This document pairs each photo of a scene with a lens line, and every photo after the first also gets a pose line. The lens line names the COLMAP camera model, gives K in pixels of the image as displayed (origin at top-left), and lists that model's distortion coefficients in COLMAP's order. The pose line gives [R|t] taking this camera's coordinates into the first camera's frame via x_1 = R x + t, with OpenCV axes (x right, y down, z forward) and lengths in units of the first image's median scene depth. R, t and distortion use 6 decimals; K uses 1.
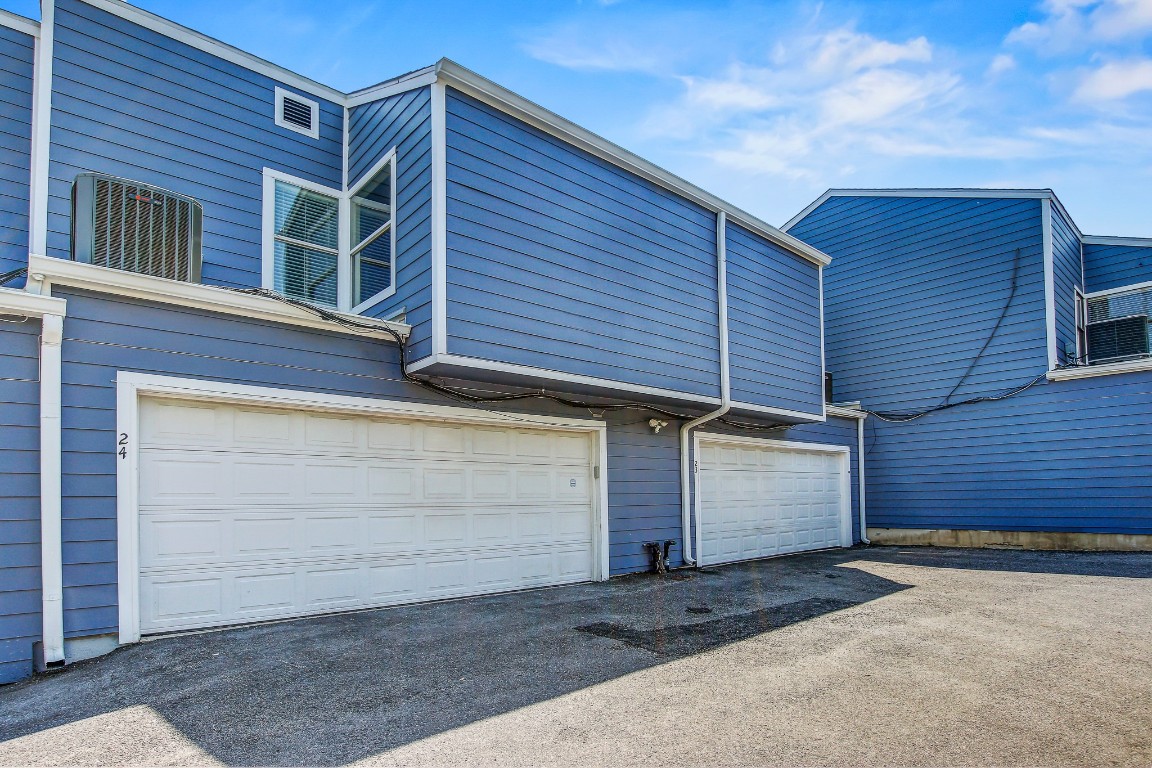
lens RADIAL K [[598.0, 0, 576.0], [0, 598.0, 384.0], [0, 0, 1]] dist [-0.002914, 0.000400]
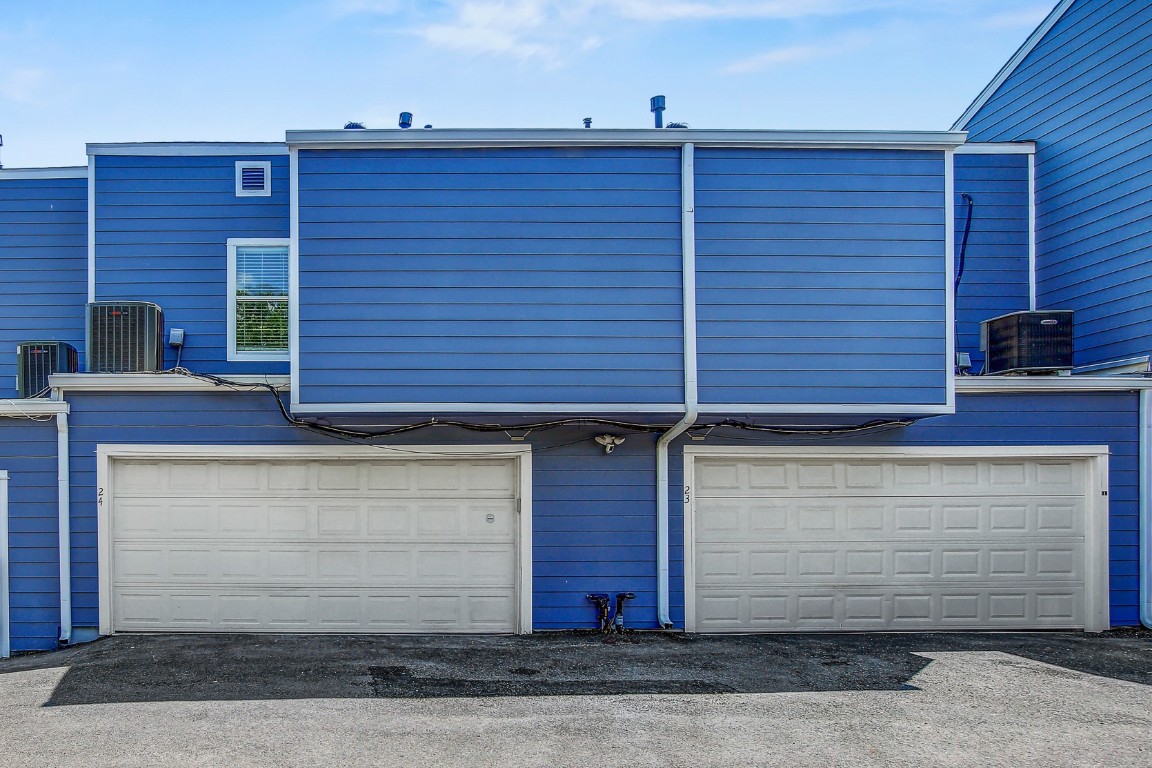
lens RADIAL K [[719.2, 0, 576.0], [0, 719.2, 384.0], [0, 0, 1]] dist [0.004334, -0.000780]
pose [[0.740897, -0.127534, -0.659399, 0.831559], [0.118416, 0.991230, -0.058661, 0.048355], [0.661097, -0.034621, 0.749501, 0.306530]]
